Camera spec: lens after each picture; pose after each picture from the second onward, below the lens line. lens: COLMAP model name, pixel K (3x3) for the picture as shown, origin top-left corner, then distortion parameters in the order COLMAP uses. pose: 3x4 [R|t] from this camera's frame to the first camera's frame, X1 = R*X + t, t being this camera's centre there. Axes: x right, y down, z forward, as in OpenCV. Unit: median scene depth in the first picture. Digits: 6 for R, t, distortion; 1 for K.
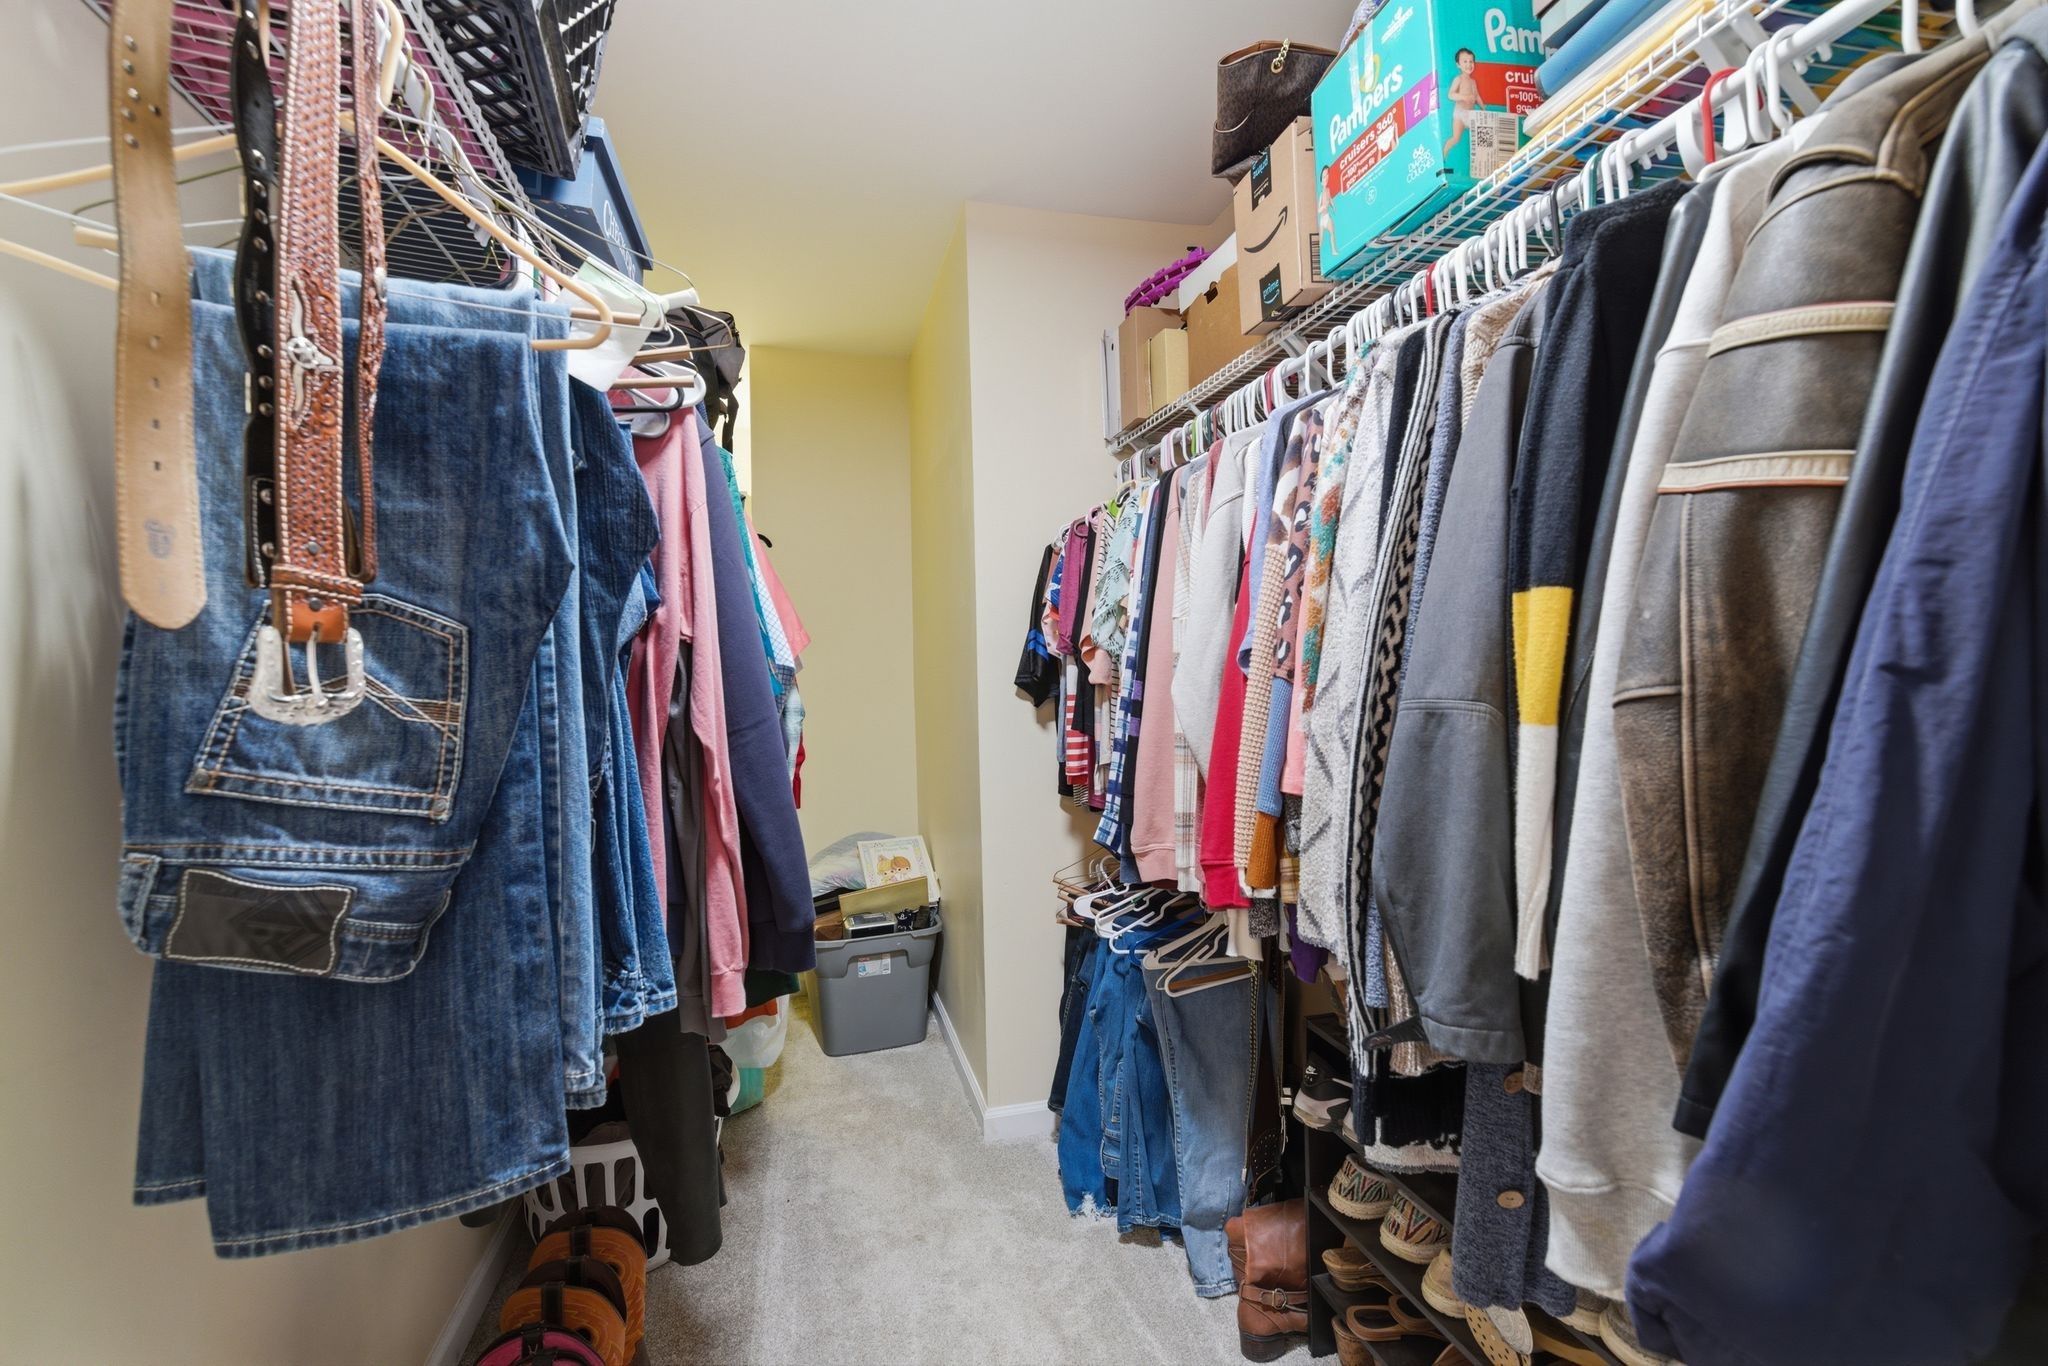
lens RADIAL K [[898.6, 0, 1024.0], [0, 898.6, 683.0], [0, 0, 1]] dist [0.000726, 0.000130]
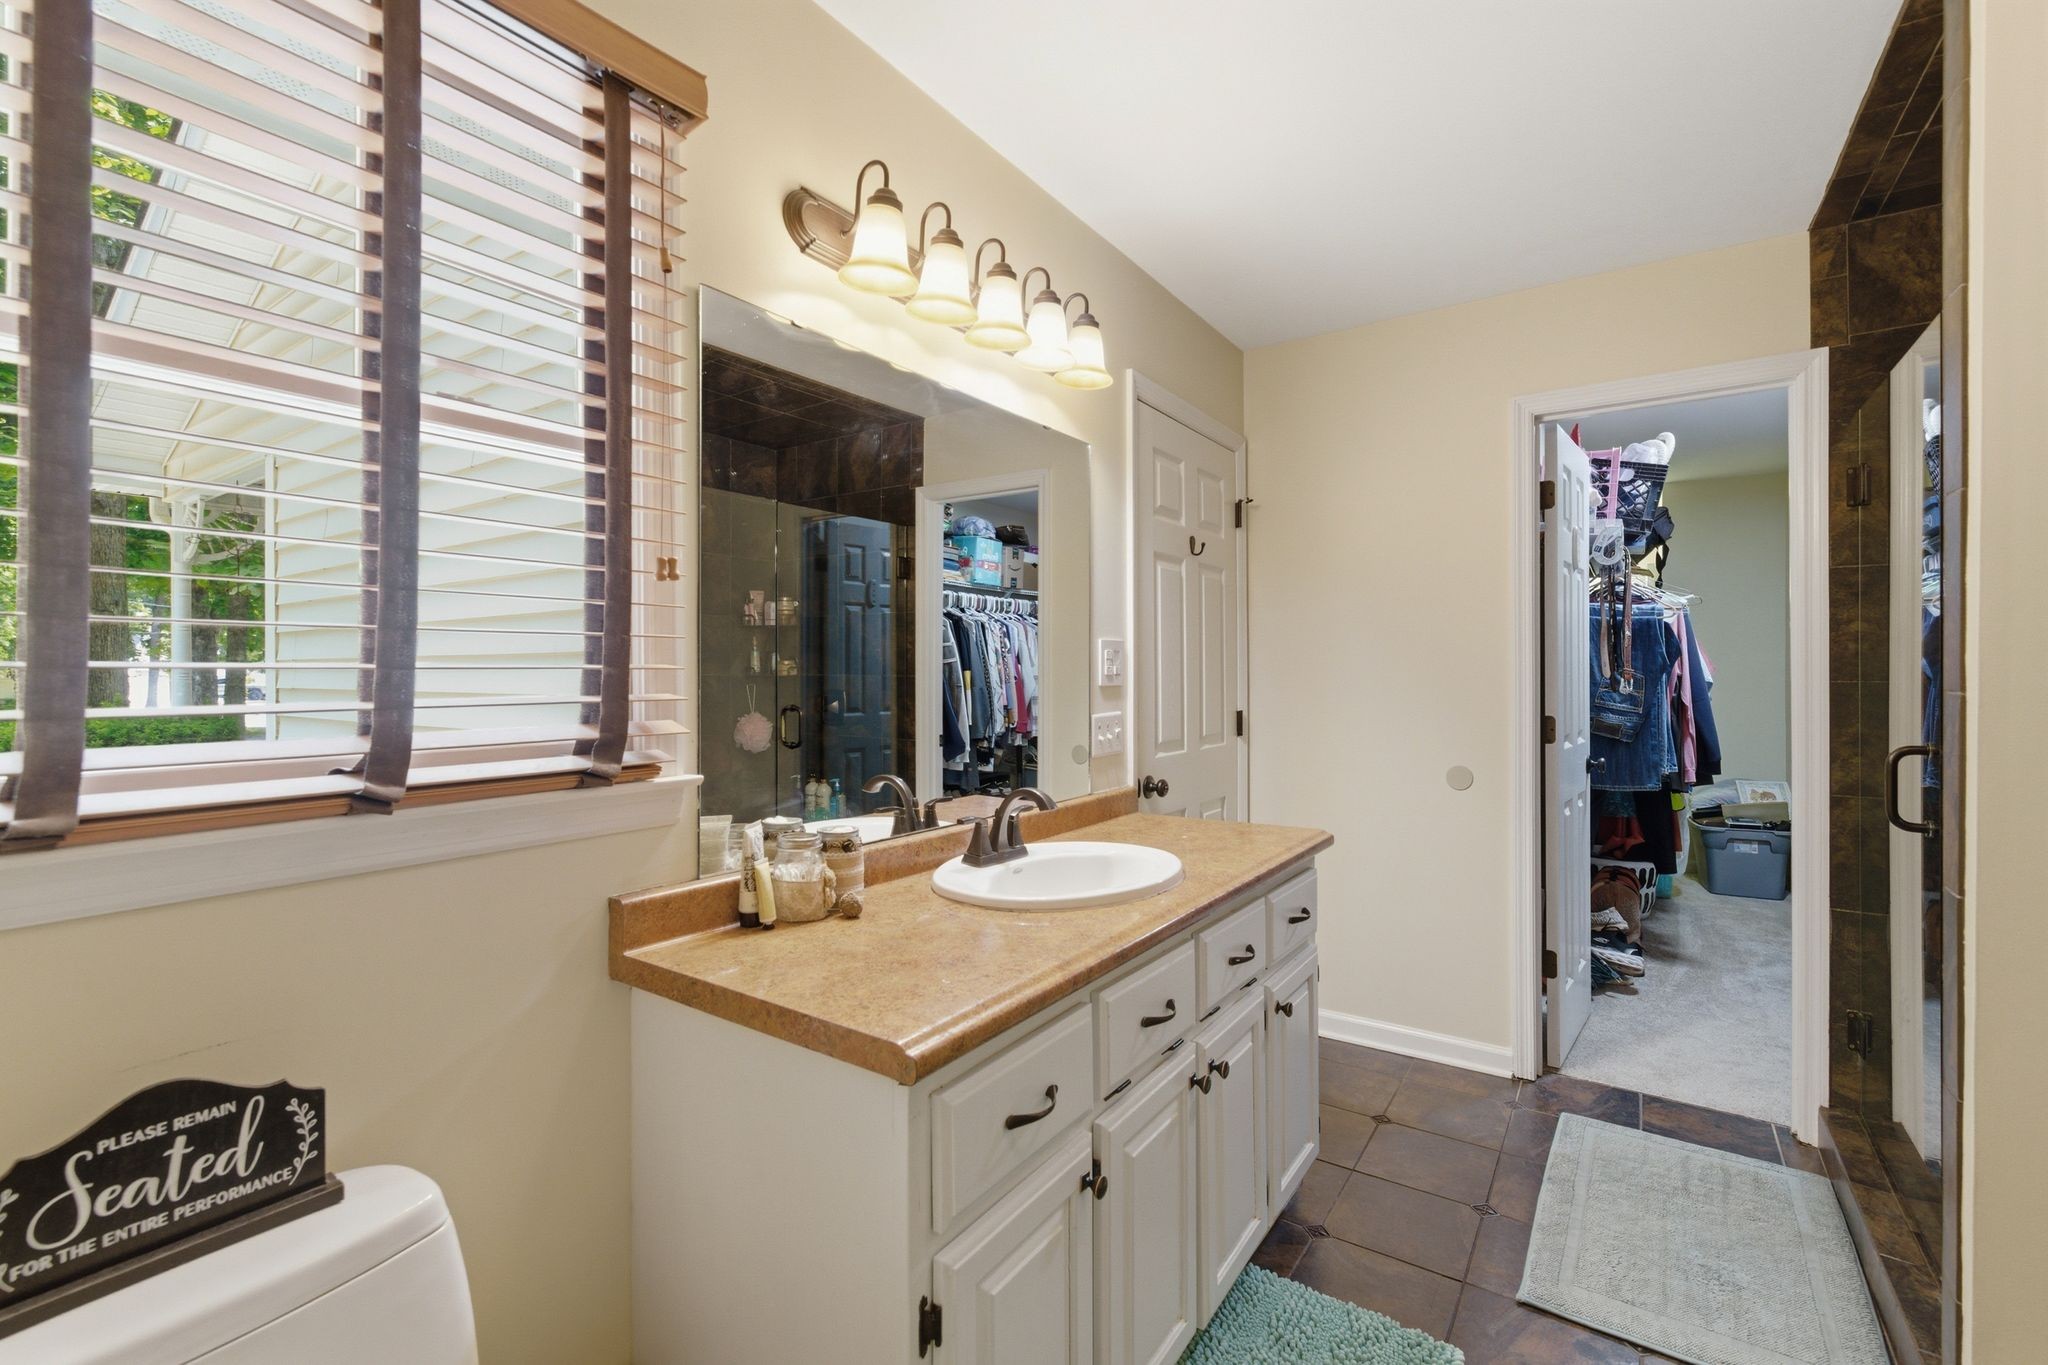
lens RADIAL K [[898.6, 0, 1024.0], [0, 898.6, 682.5], [0, 0, 1]] dist [0.000726, 0.000130]
pose [[0.657977, 0.020166, -0.752768, 0.592486], [-0.011407, 0.999794, 0.016814, -0.047573], [0.752952, -0.002476, 0.658071, -3.260145]]
